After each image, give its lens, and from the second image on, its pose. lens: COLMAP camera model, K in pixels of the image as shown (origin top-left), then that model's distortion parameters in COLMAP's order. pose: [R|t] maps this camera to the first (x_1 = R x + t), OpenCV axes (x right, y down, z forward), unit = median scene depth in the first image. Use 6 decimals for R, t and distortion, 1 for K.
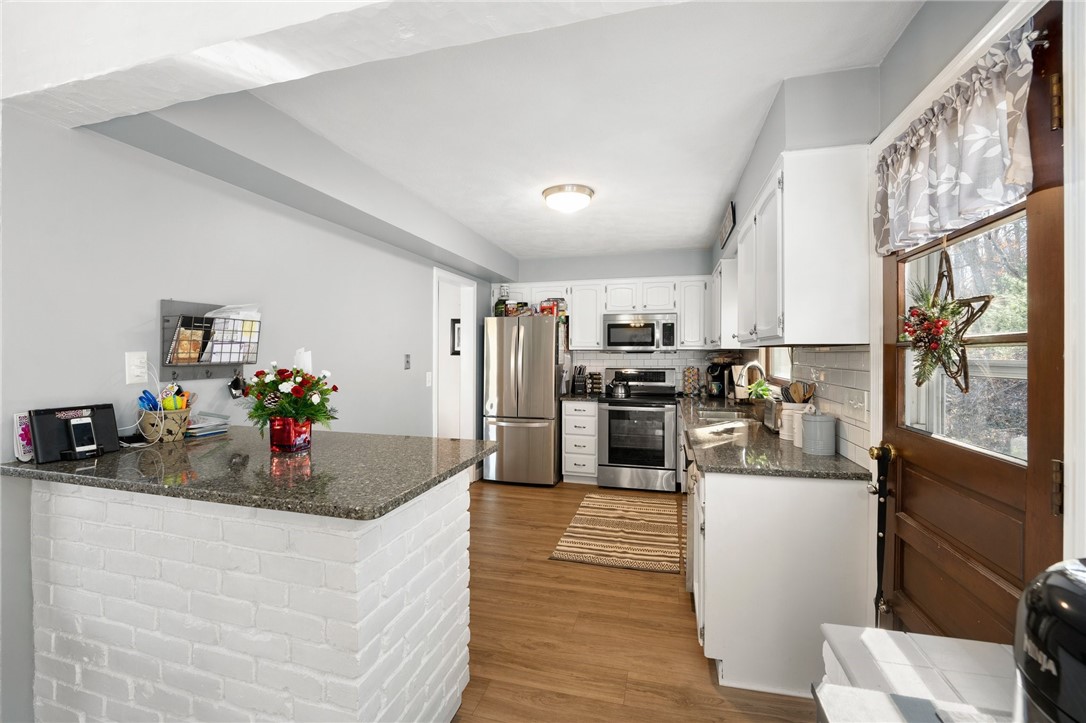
lens RADIAL K [[466.4, 0, 540.7], [0, 466.4, 351.6], [0, 0, 1]] dist [-0.000722, -0.000084]
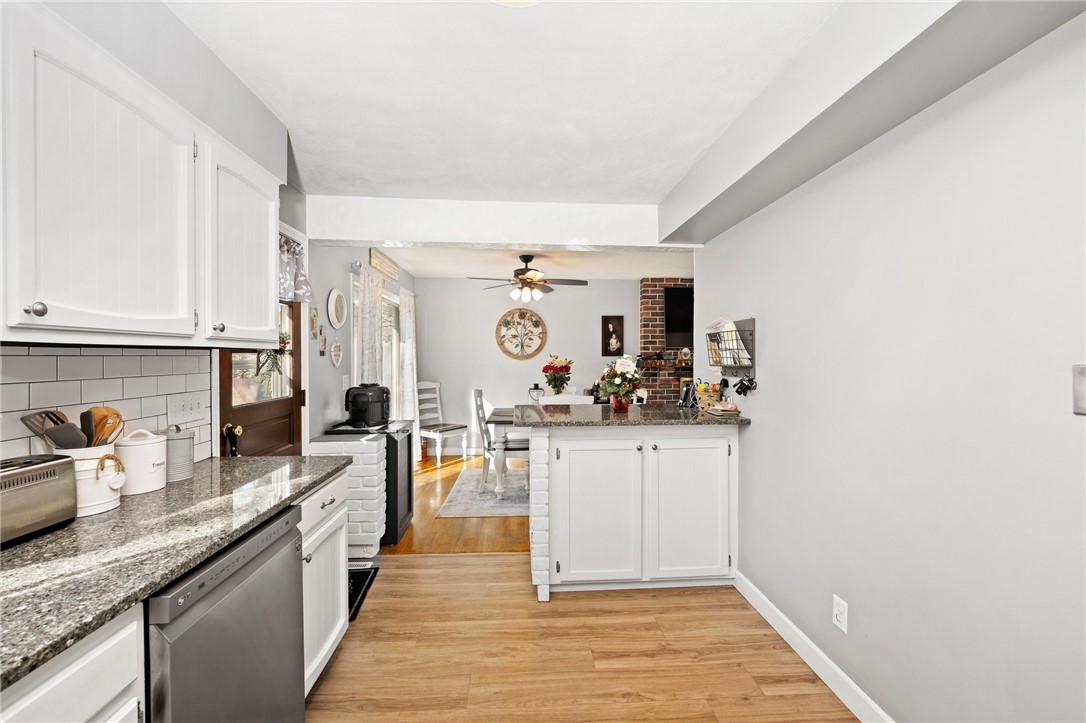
lens RADIAL K [[450.2, 0, 543.0], [0, 450.2, 361.5], [0, 0, 1]] dist [-0.017570, 0.000137]
pose [[-0.947727, 0.002301, -0.319074, 0.101965], [0.000122, 0.999977, 0.006849, 0.002594], [0.319083, 0.006452, -0.947705, 0.868756]]
